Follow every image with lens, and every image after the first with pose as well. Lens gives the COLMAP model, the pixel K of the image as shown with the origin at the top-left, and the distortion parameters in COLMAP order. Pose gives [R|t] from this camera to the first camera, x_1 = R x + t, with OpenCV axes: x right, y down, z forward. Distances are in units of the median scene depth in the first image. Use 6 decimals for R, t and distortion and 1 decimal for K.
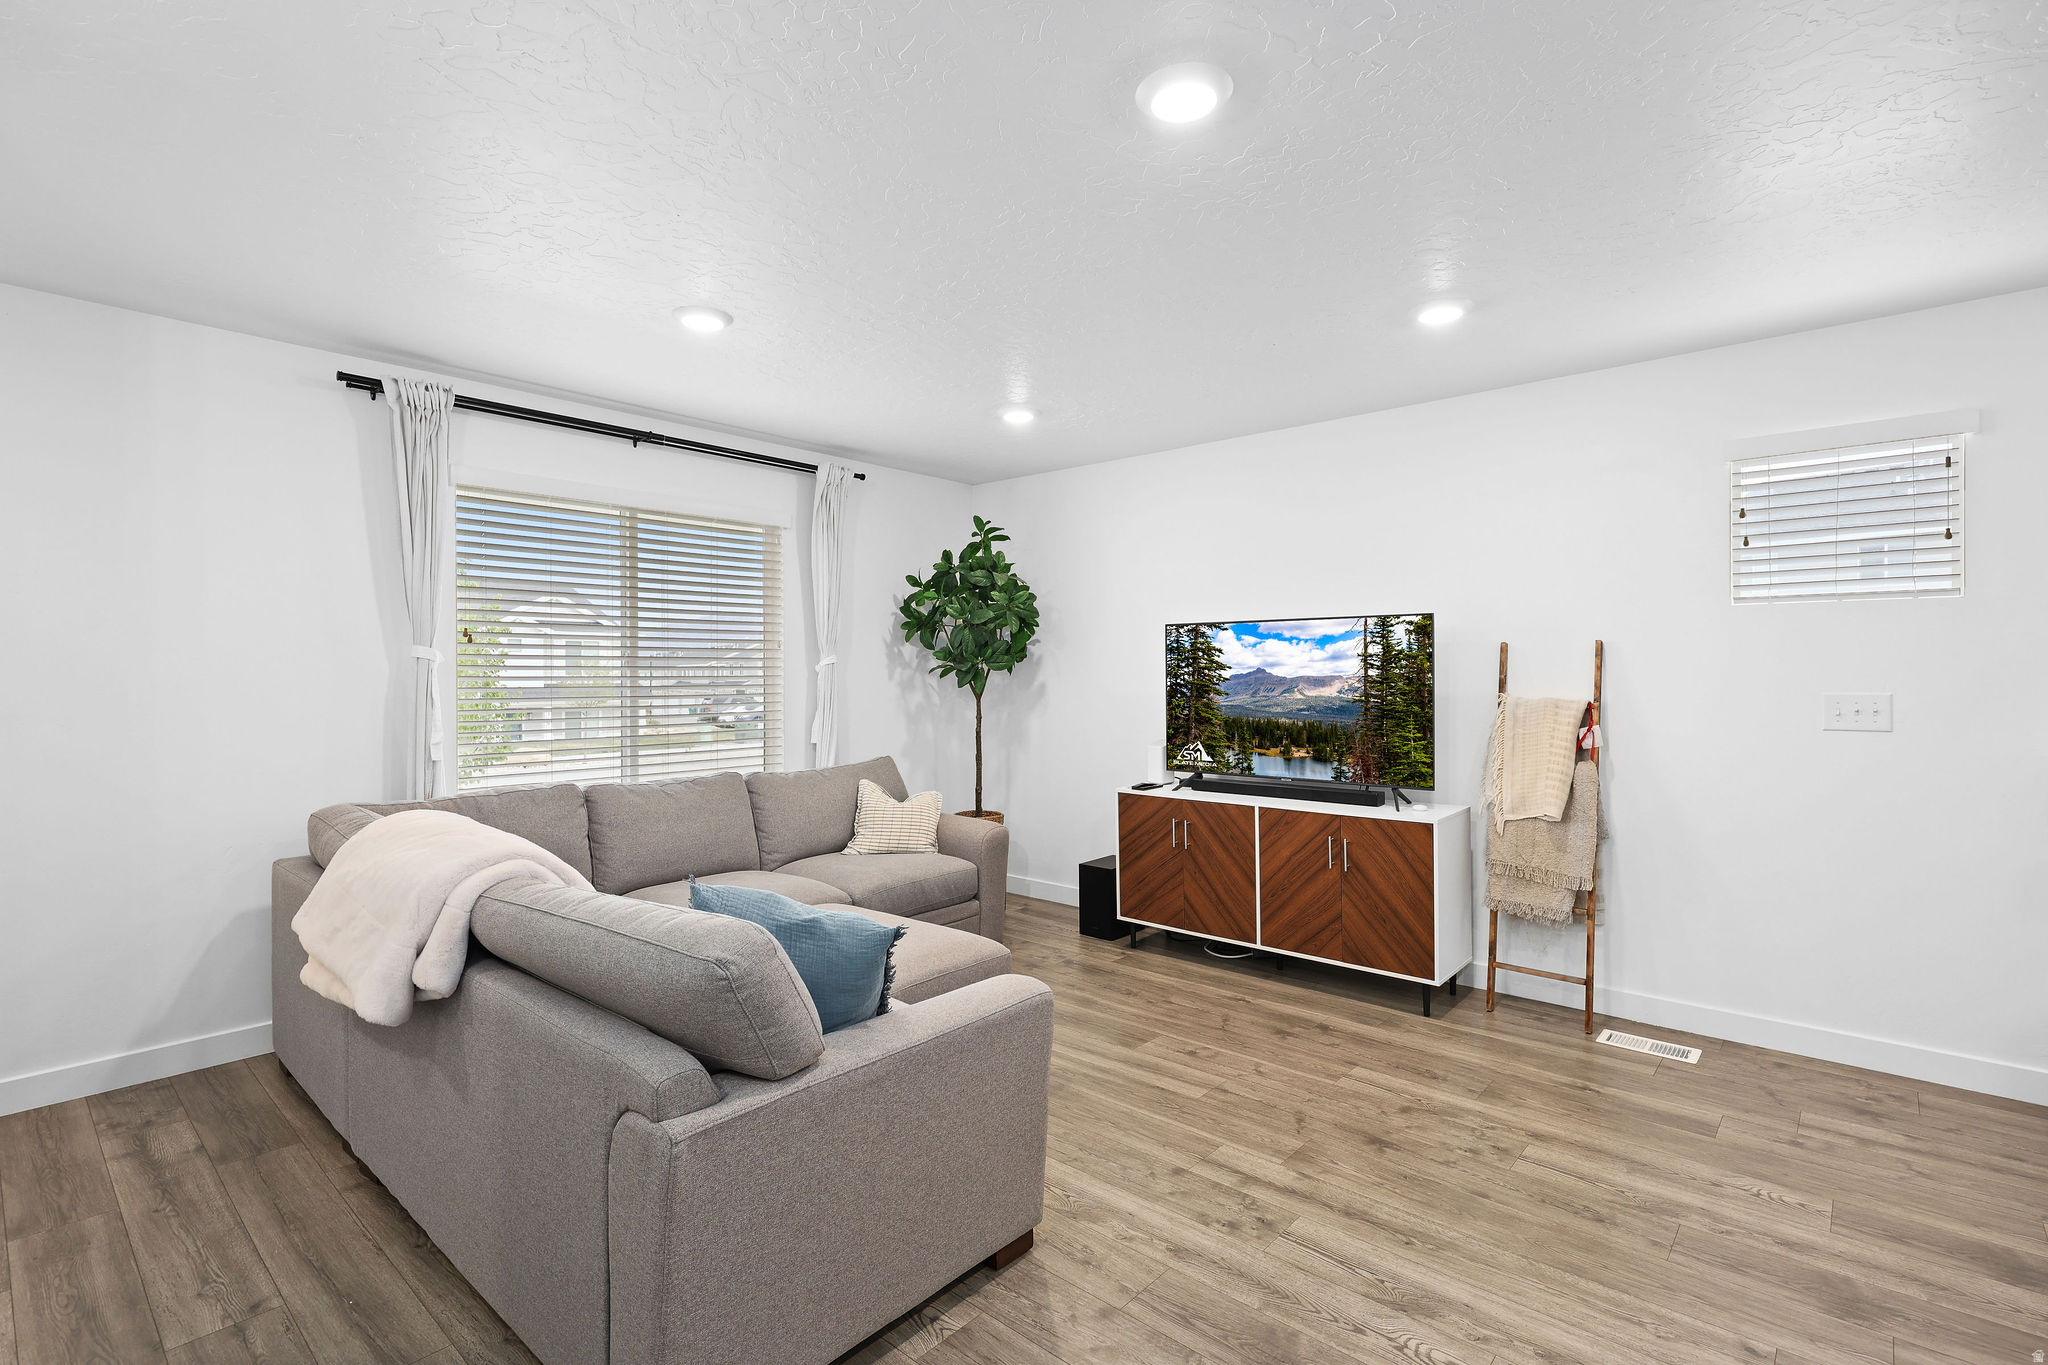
lens RADIAL K [[953.0, 0, 1010.8], [0, 953.0, 680.3], [0, 0, 1]] dist [-0.000458, 0.001243]
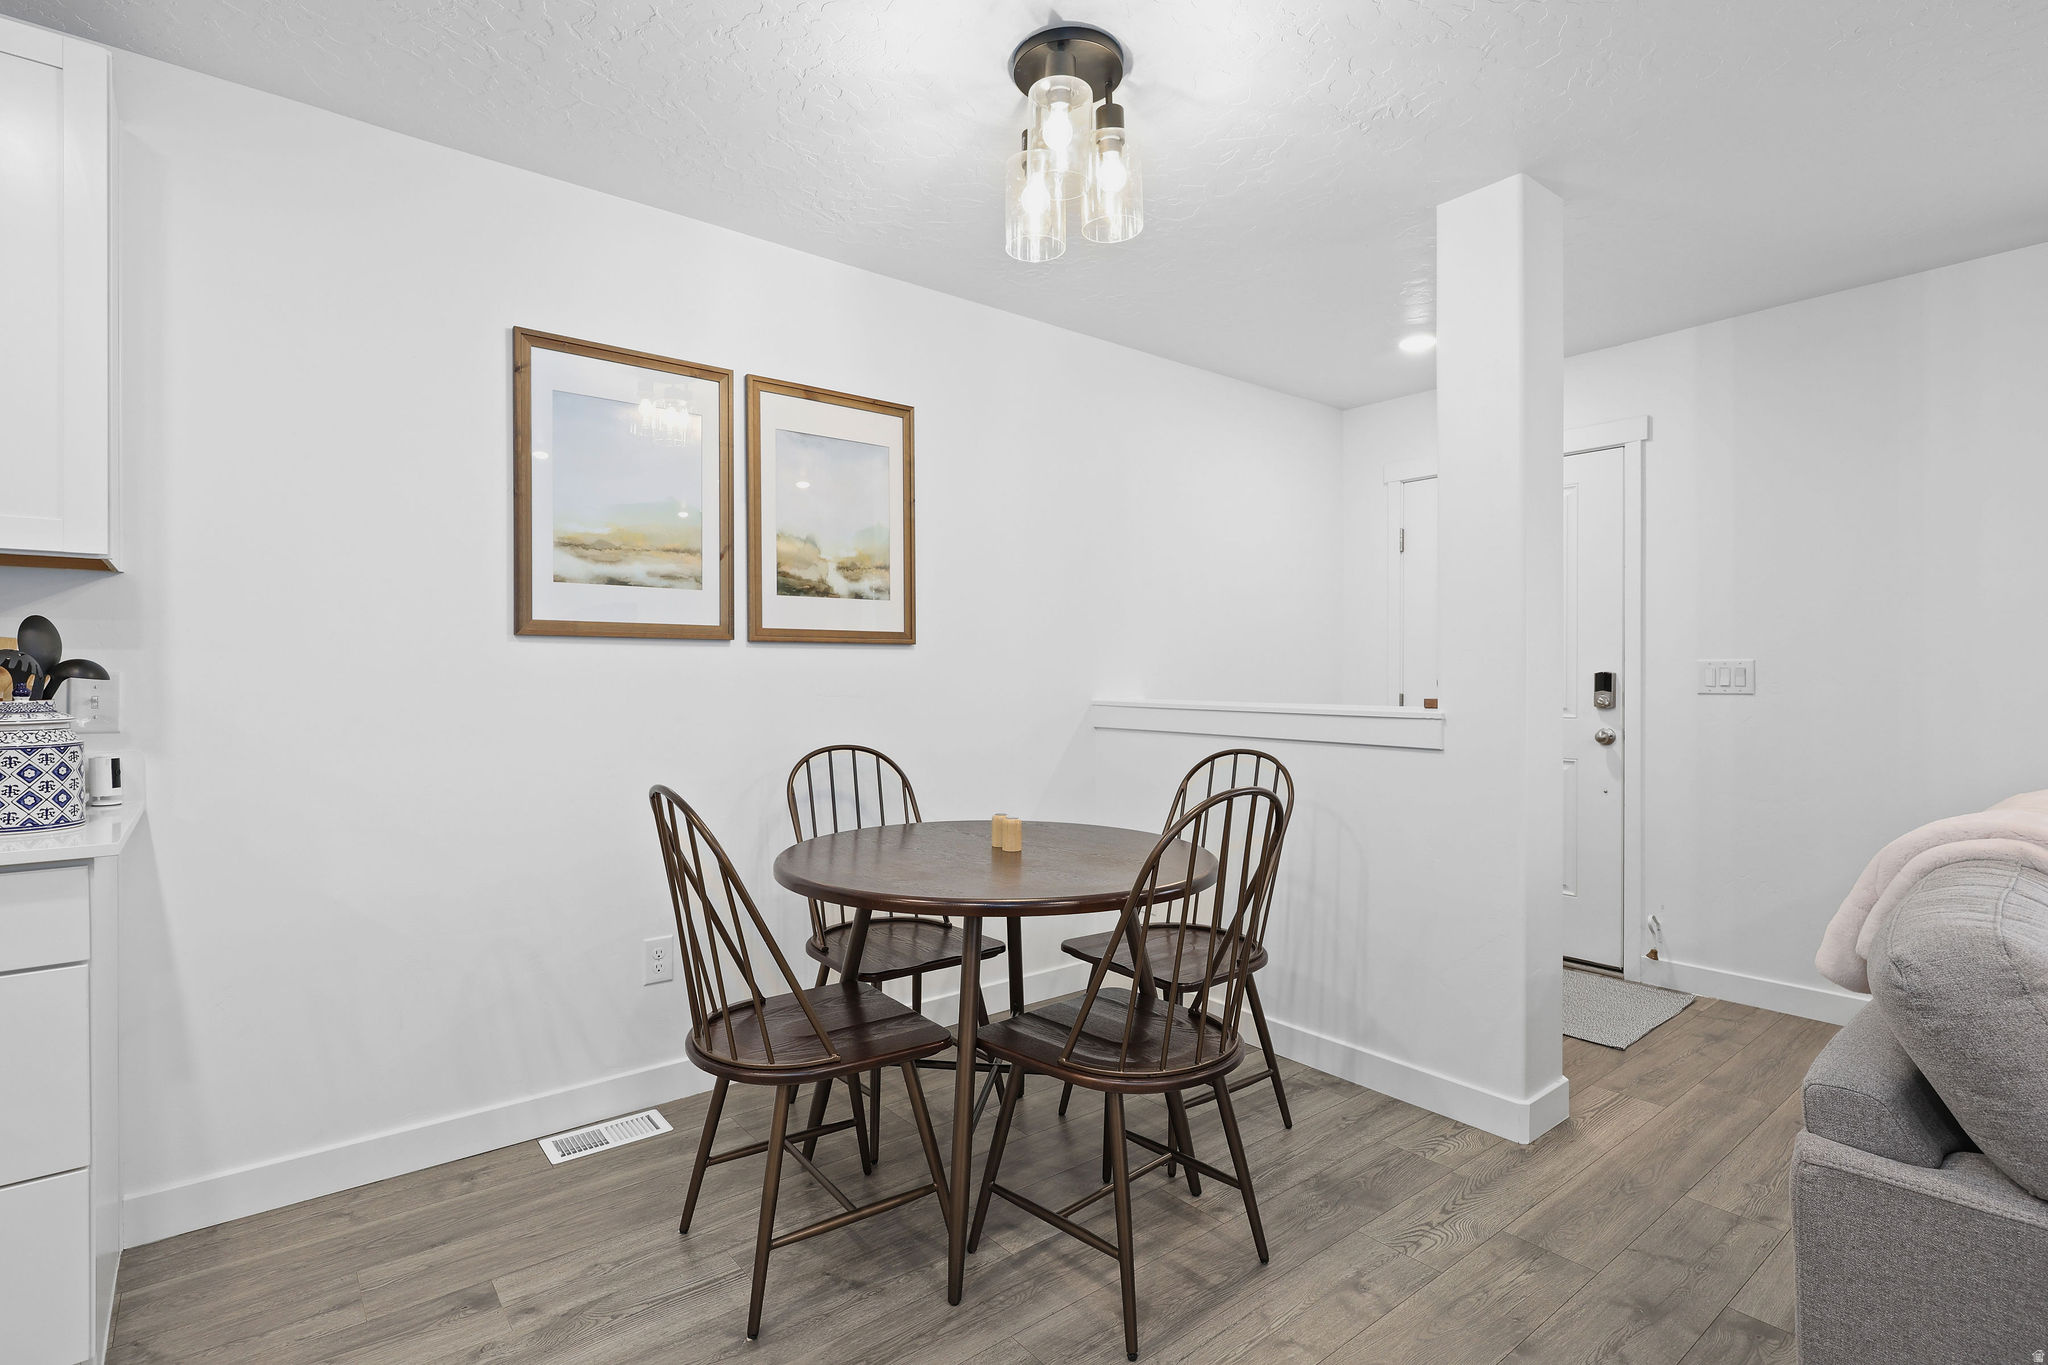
lens RADIAL K [[988.6, 0, 1004.2], [0, 988.6, 681.0], [0, 0, 1]] dist [0.001496, 0.001598]
pose [[-0.162456, 0.003417, -0.986710, 0.206493], [-0.005062, 0.999978, 0.004297, 0.033379], [0.986703, 0.005693, -0.162435, 0.172792]]
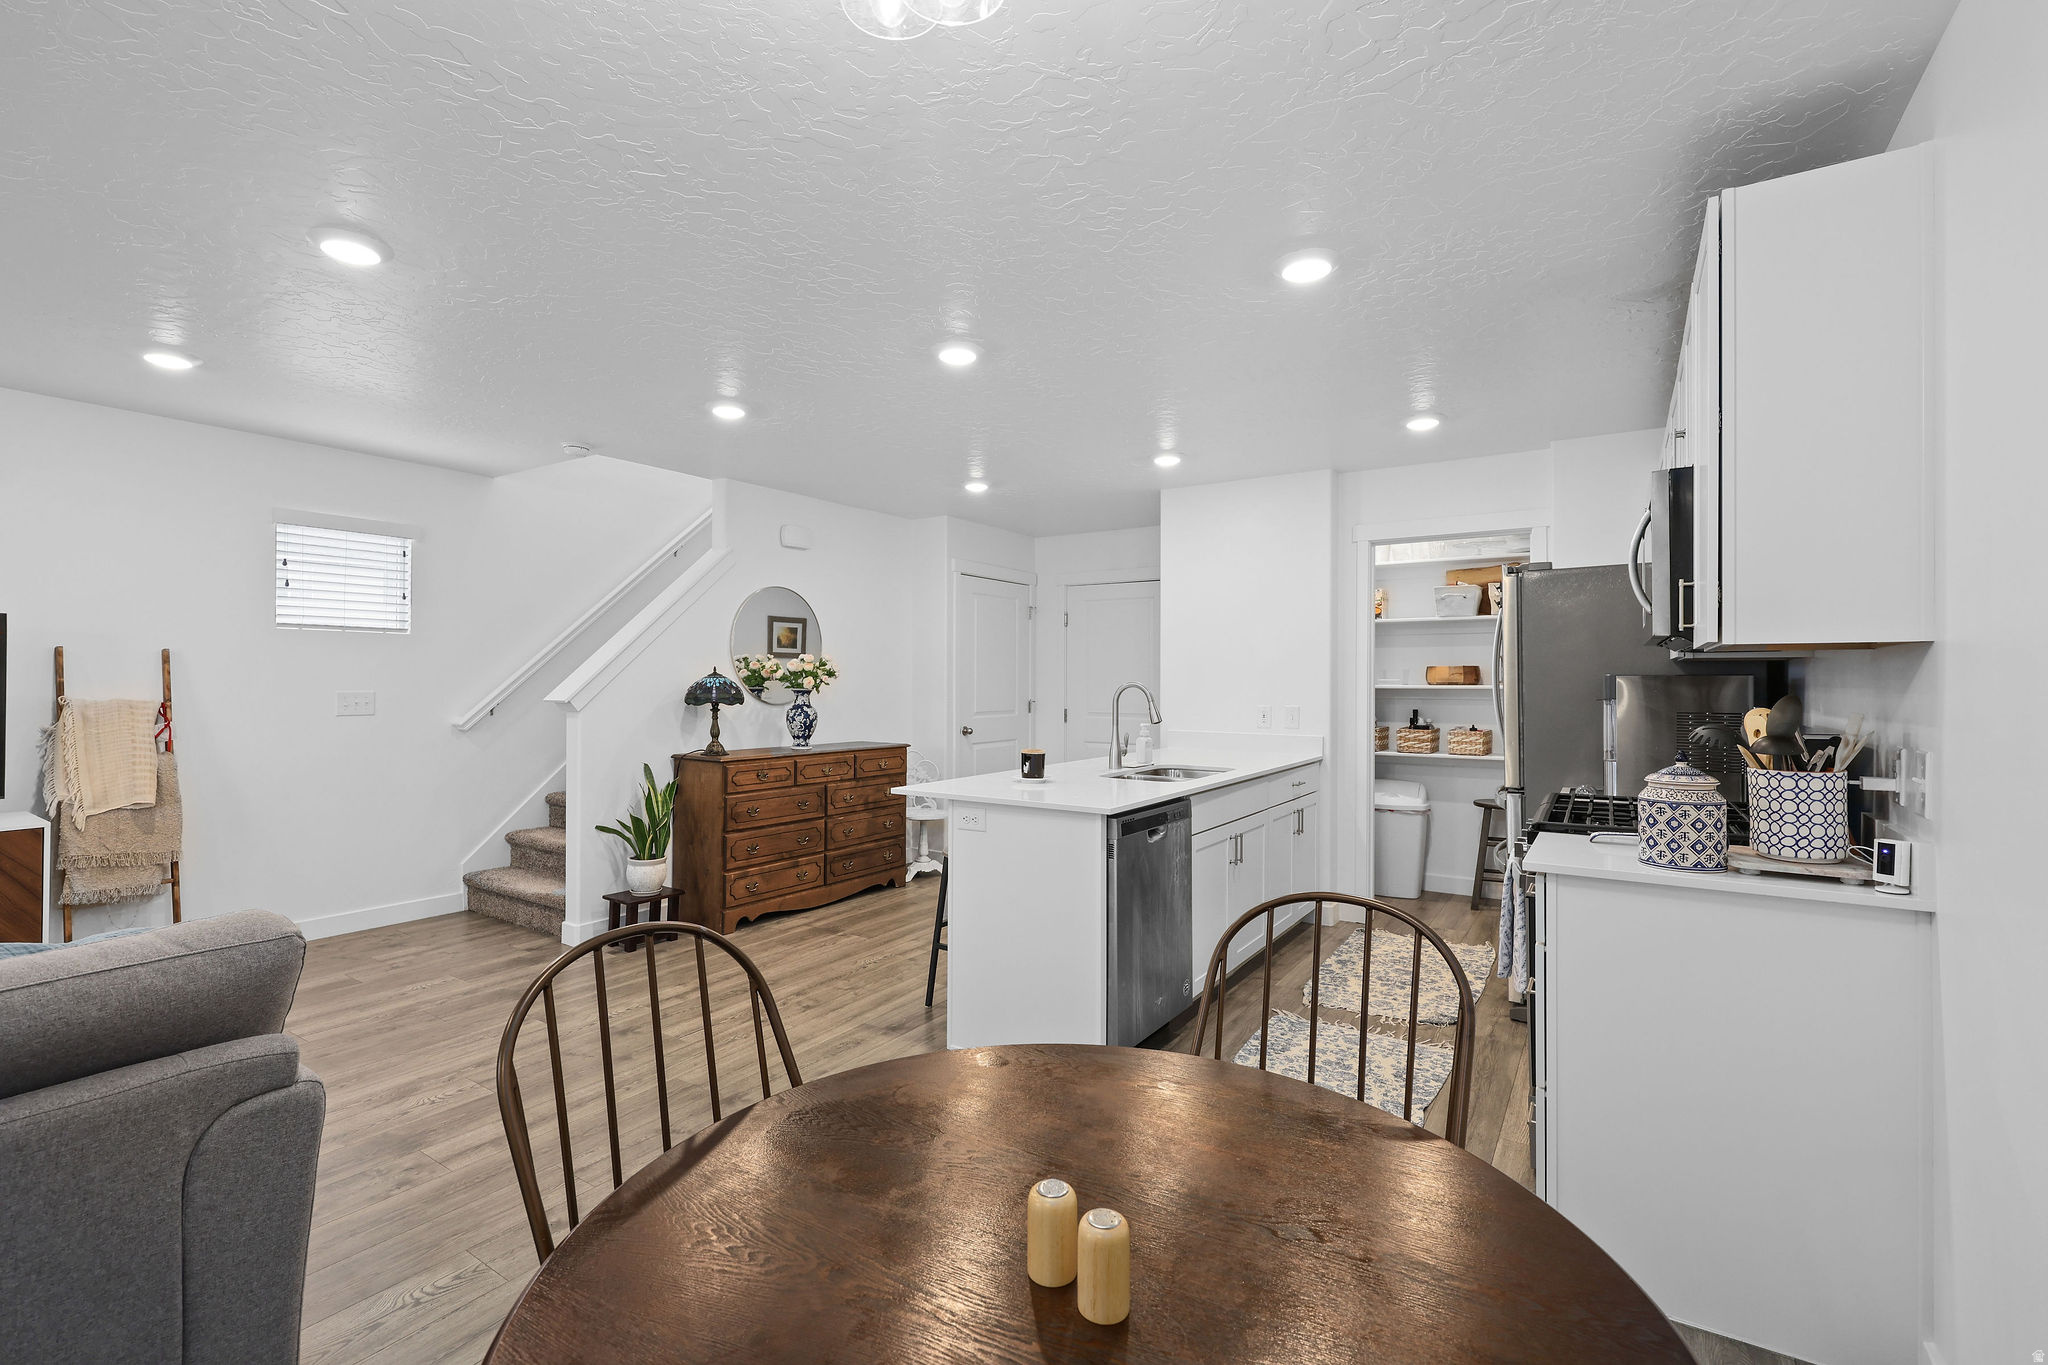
lens RADIAL K [[900.4, 0, 1019.5], [0, 900.4, 683.0], [0, 0, 1]] dist [-0.001405, -0.000658]
pose [[-0.149447, -0.001544, 0.988769, -0.563063], [0.001988, 0.999996, 0.001862, -0.000078], [-0.988768, 0.002244, -0.149443, 0.117074]]
